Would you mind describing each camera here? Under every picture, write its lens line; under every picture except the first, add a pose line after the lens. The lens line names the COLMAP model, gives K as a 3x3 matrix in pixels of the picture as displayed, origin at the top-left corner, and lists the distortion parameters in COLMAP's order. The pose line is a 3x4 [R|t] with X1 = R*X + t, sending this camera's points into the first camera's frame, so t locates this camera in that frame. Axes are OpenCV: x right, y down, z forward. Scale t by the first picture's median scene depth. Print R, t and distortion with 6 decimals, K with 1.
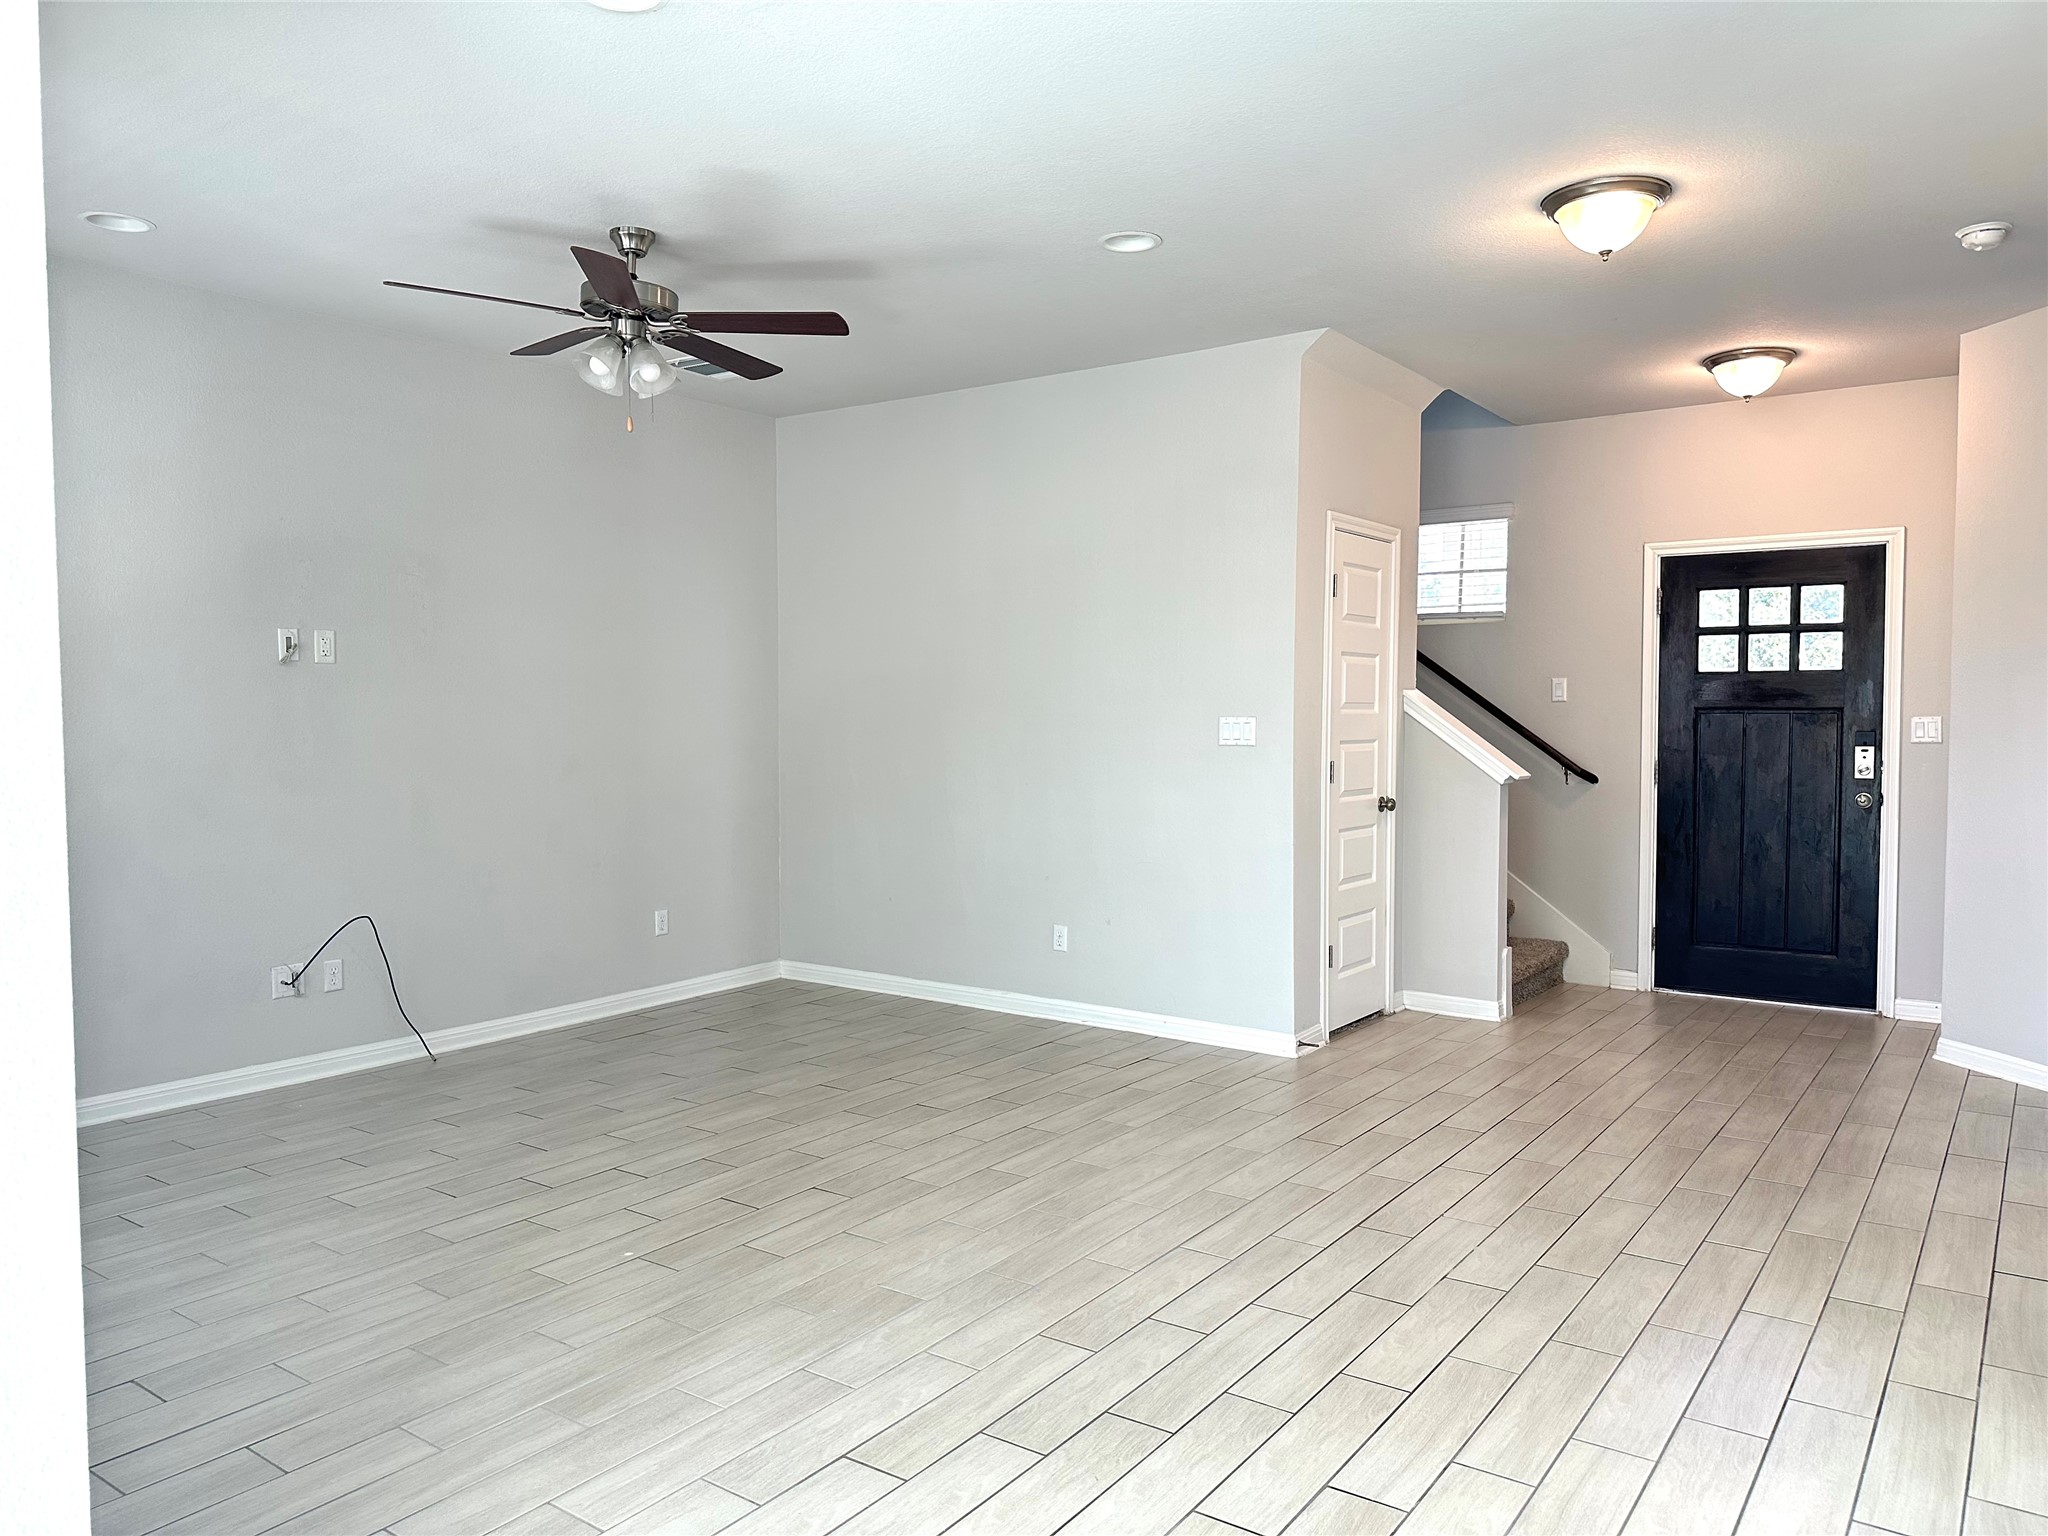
lens RADIAL K [[1435.3, 0, 1032.3], [0, 1435.3, 762.0], [0, 0, 1]] dist [0.084010, -0.107368]
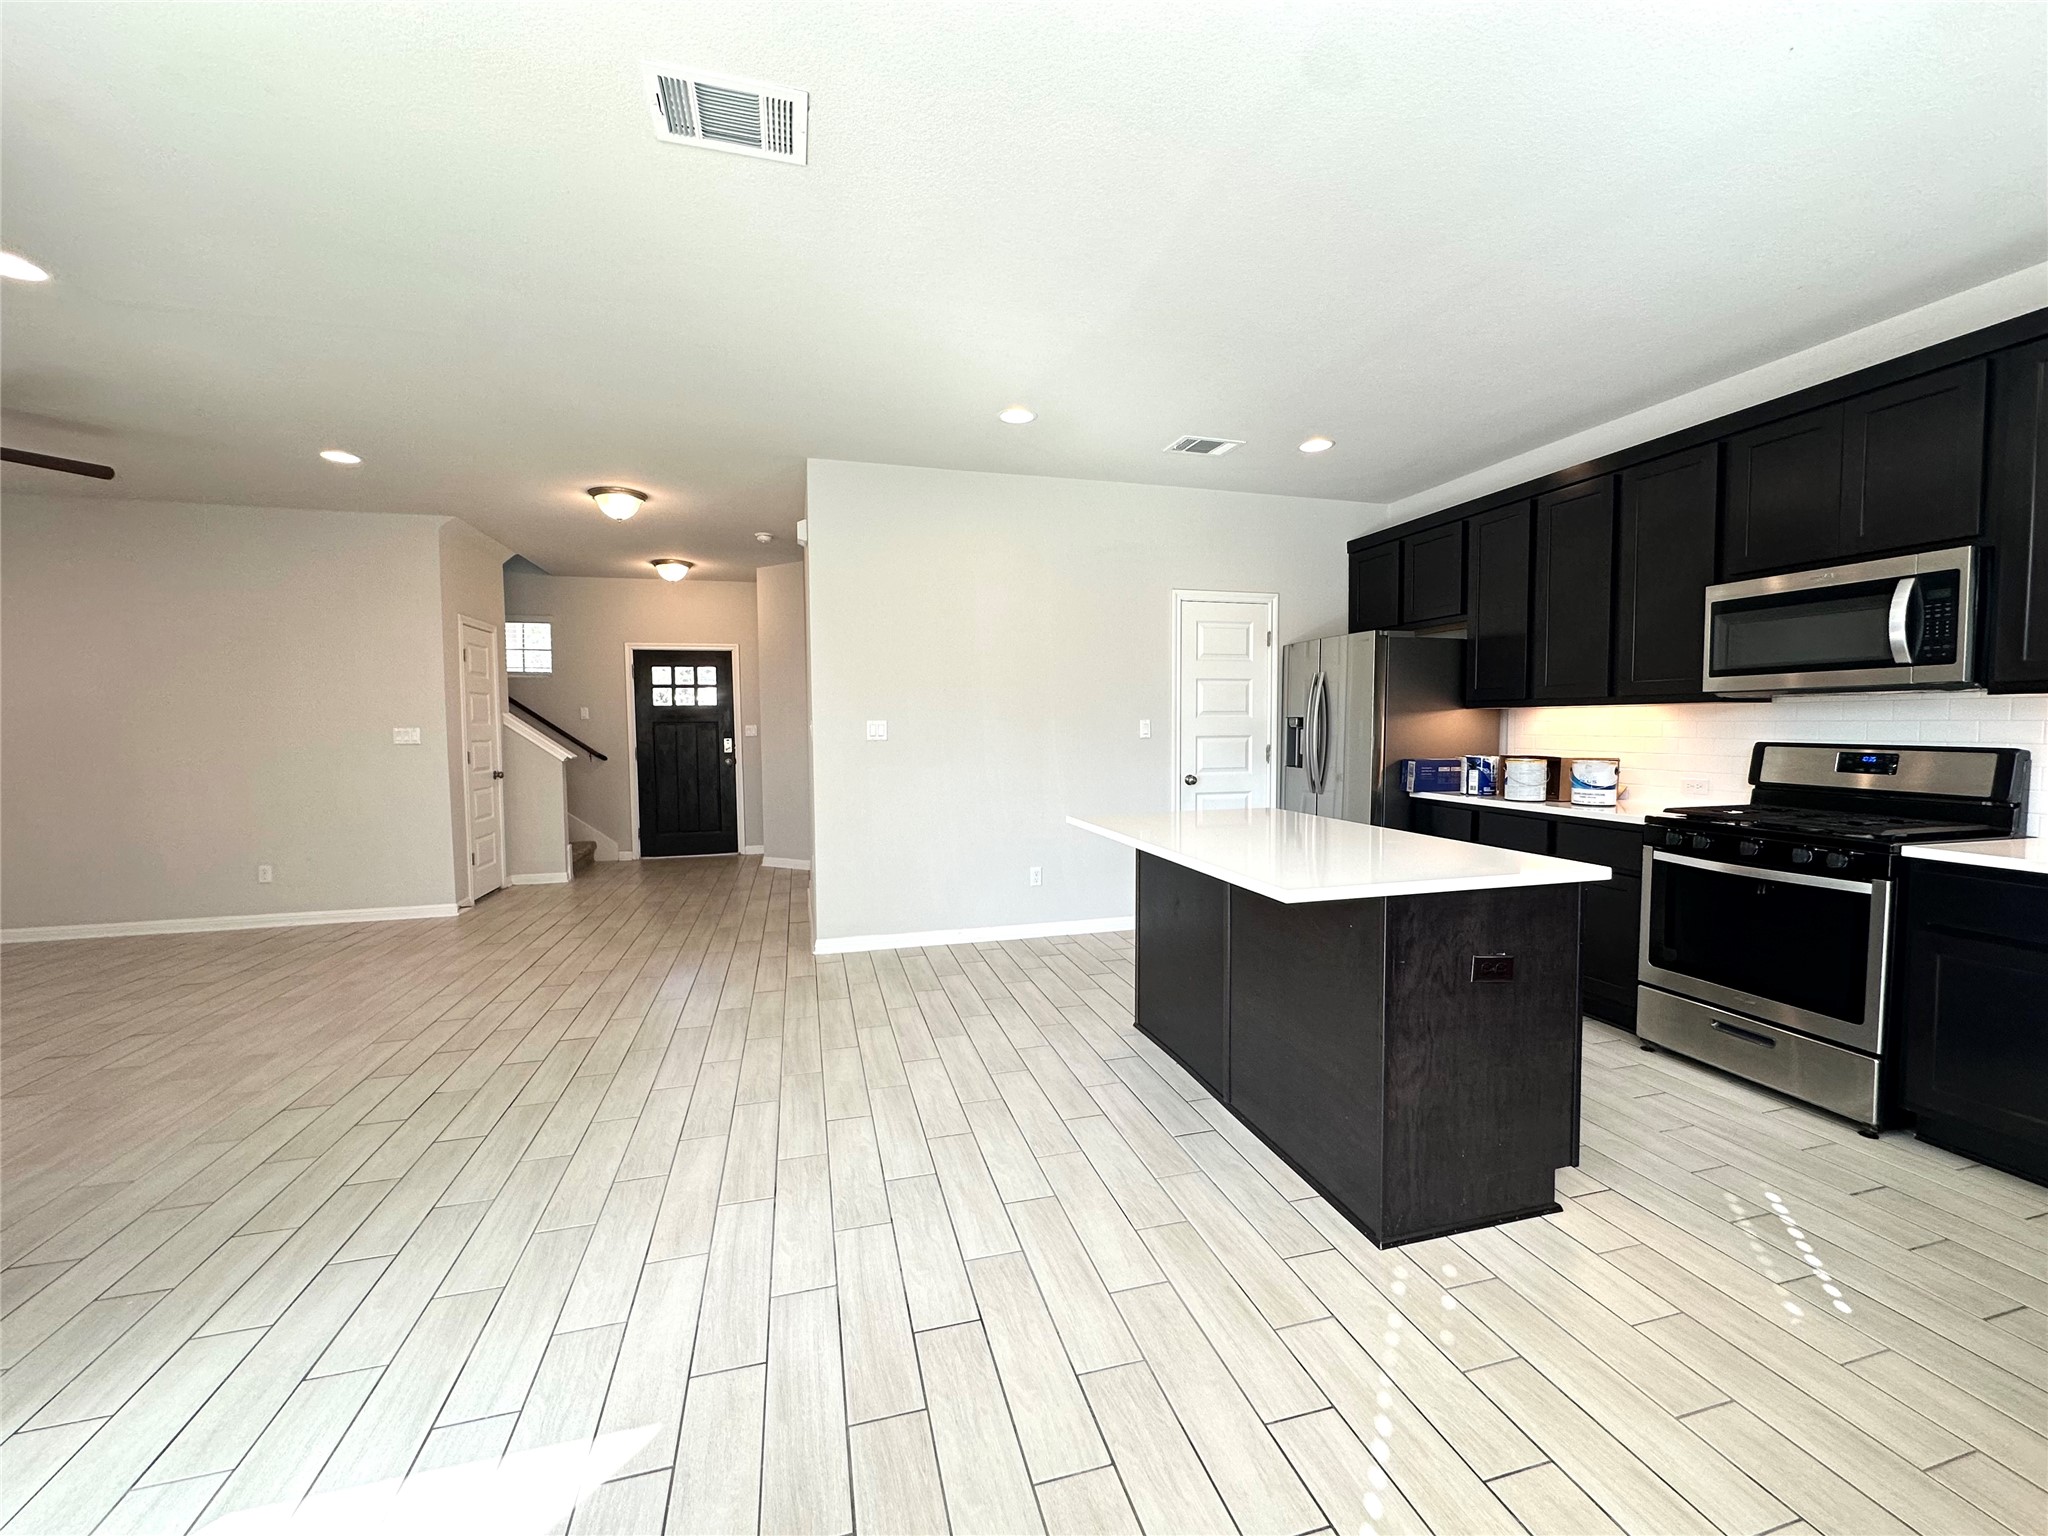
lens RADIAL K [[819.3, 0, 1024.0], [0, 819.3, 768.0], [0, 0, 1]] dist [-0.002164, 0.000008]
pose [[0.634871, -0.049550, 0.771028, -0.145900], [0.039185, 0.998722, 0.031917, 0.014373], [-0.771624, 0.009950, 0.636001, -0.202819]]
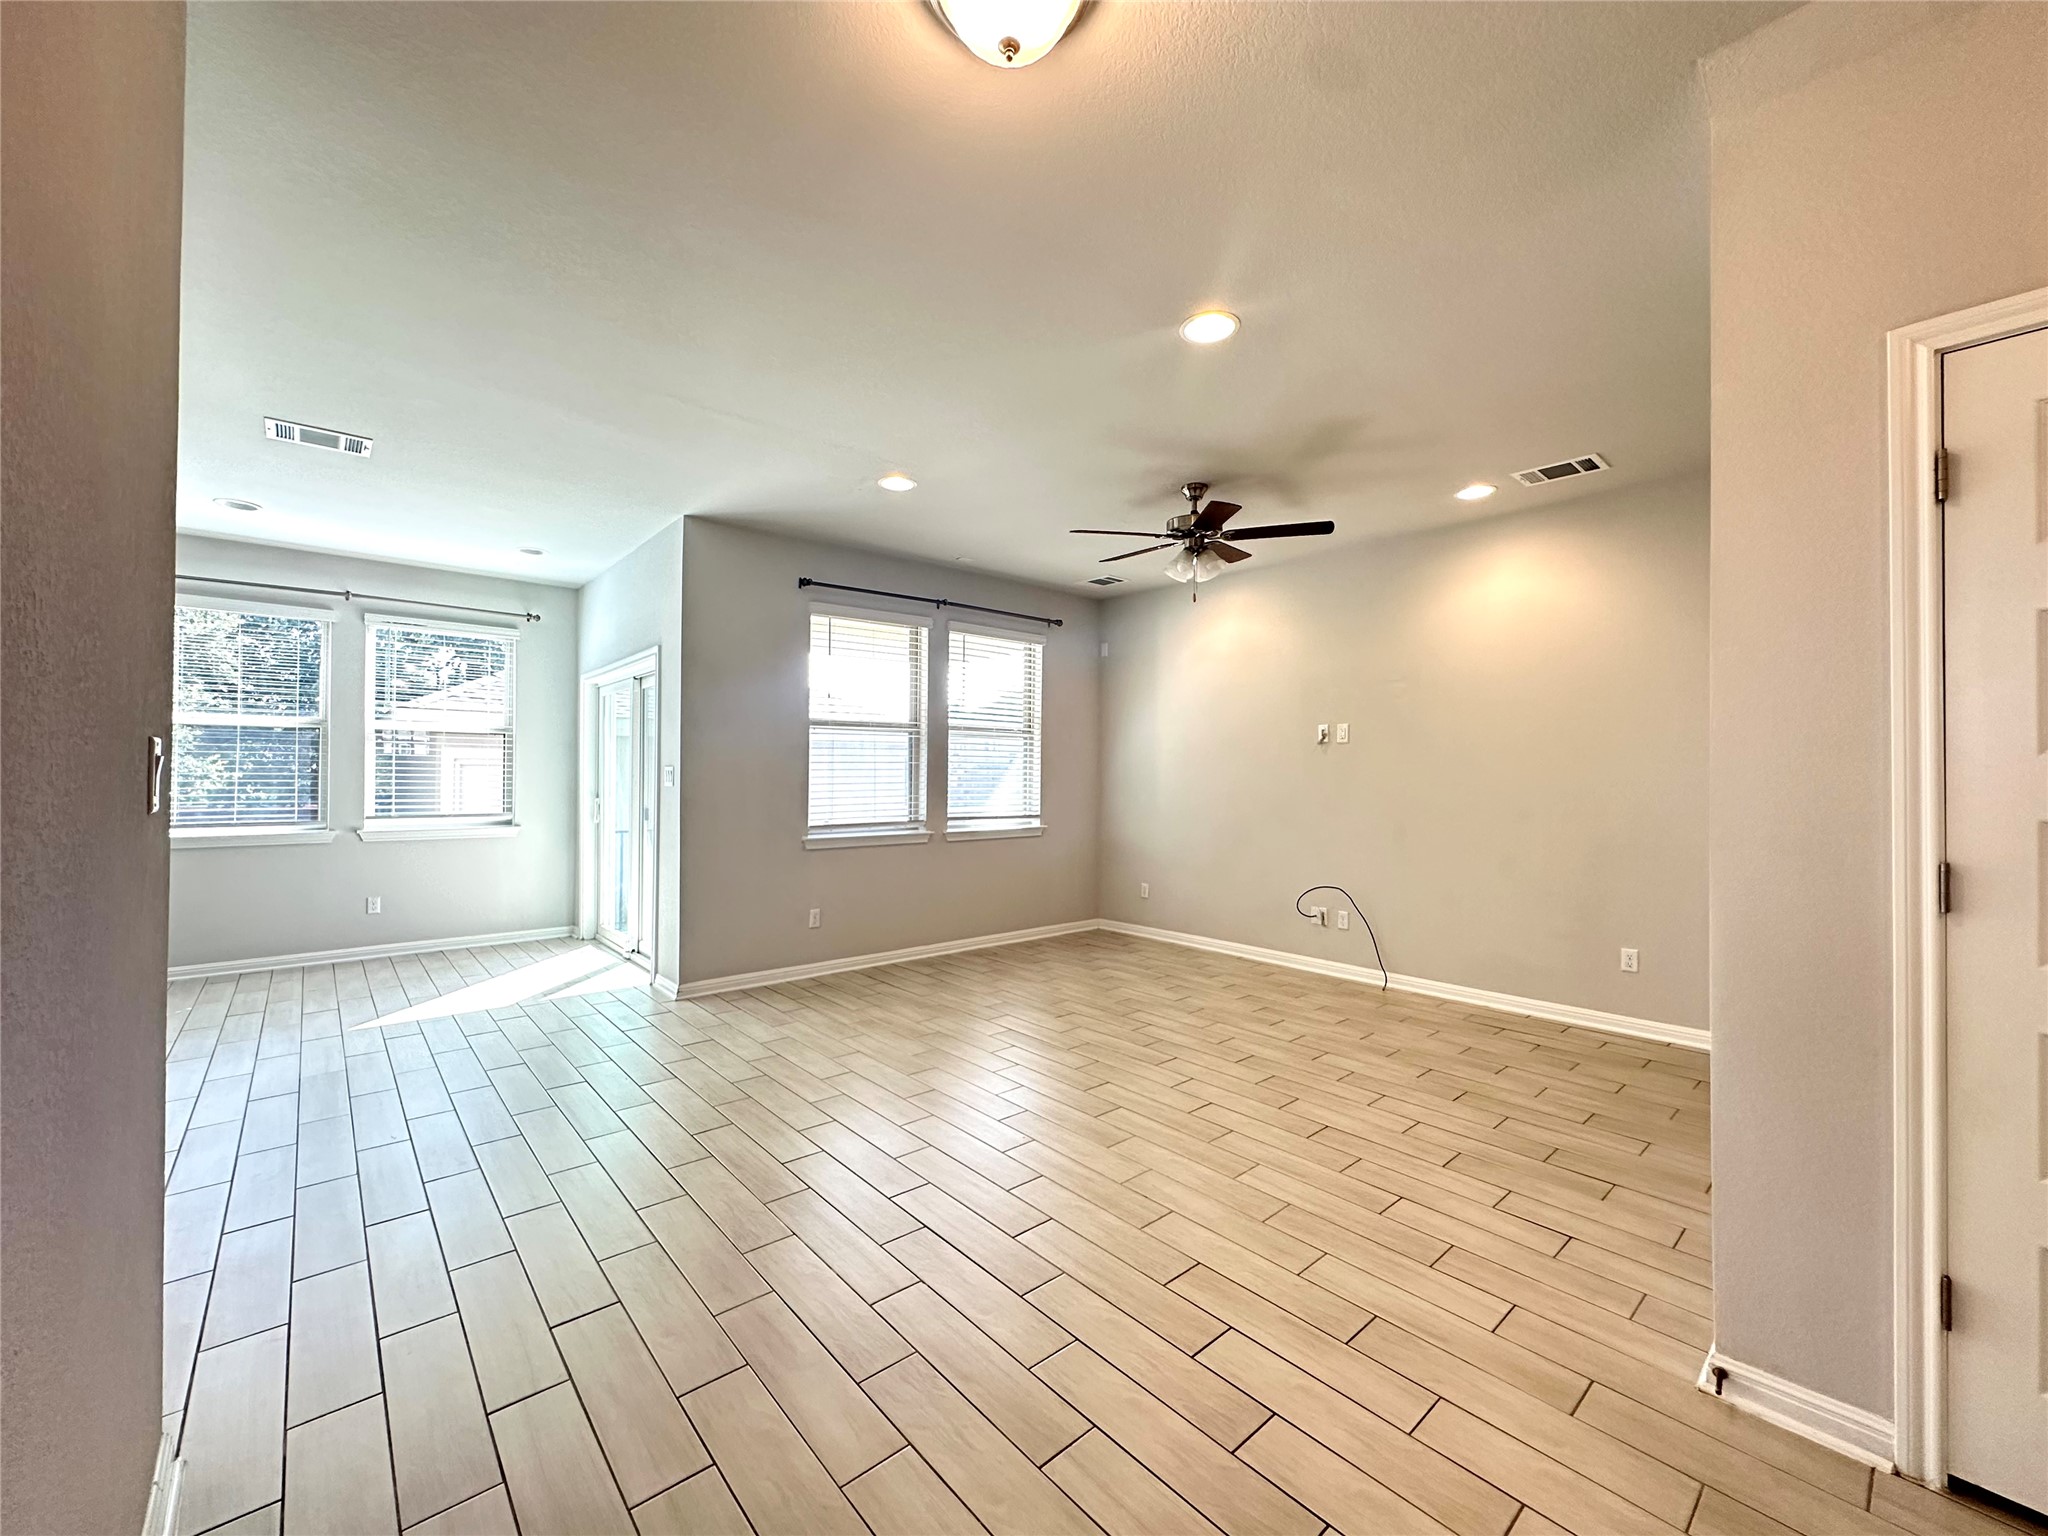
lens RADIAL K [[819.3, 0, 1024.0], [0, 819.3, 768.0], [0, 0, 1]] dist [-0.002164, 0.000008]
pose [[-0.234518, -0.010429, -0.972056, 0.536496], [-0.042479, 0.999097, -0.000471, -0.018722], [0.971183, 0.041182, -0.234750, 0.798502]]
